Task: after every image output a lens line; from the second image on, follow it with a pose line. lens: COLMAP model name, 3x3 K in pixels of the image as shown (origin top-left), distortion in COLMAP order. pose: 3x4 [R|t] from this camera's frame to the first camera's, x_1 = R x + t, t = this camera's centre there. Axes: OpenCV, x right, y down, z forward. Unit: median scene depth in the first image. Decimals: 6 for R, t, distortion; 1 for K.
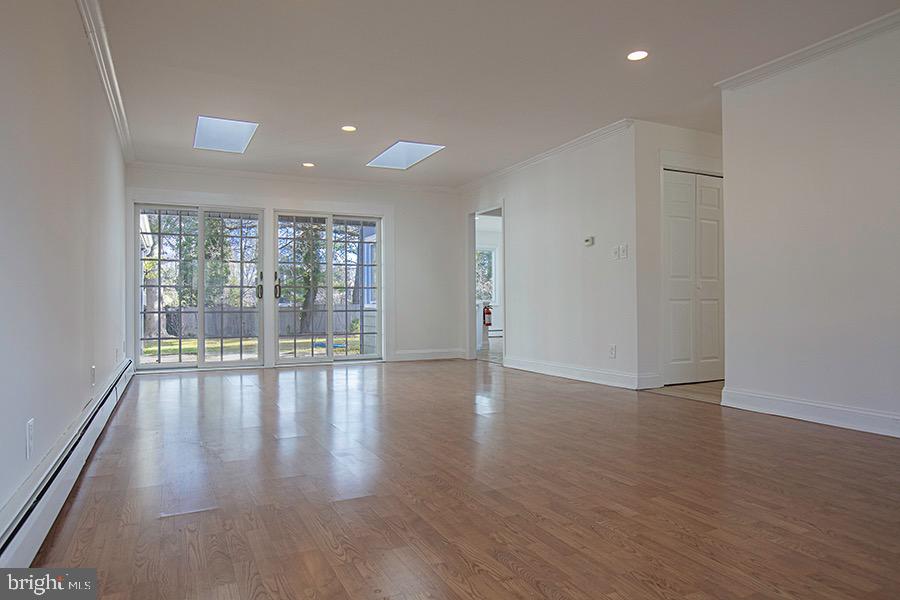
lens RADIAL K [[574.7, 0, 450.0], [0, 574.7, 300.0], [0, 0, 1]] dist [-0.001239, 0.001354]
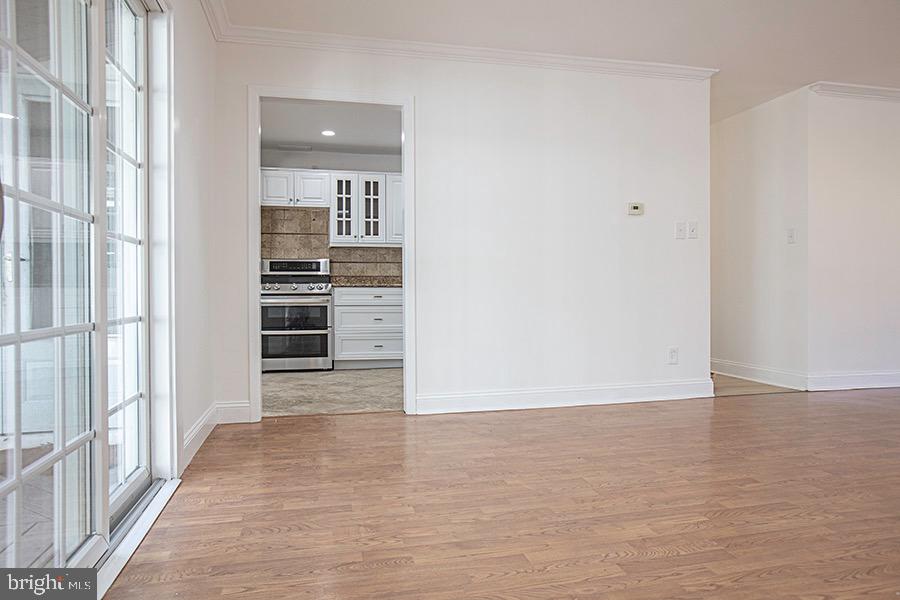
lens RADIAL K [[574.7, 0, 450.0], [0, 574.7, 300.0], [0, 0, 1]] dist [-0.001239, 0.001354]
pose [[0.210209, 0.005070, 0.977643, -0.494349], [-0.003468, 0.999984, -0.004440, 0.015932], [-0.977650, -0.002457, 0.210223, 1.038467]]
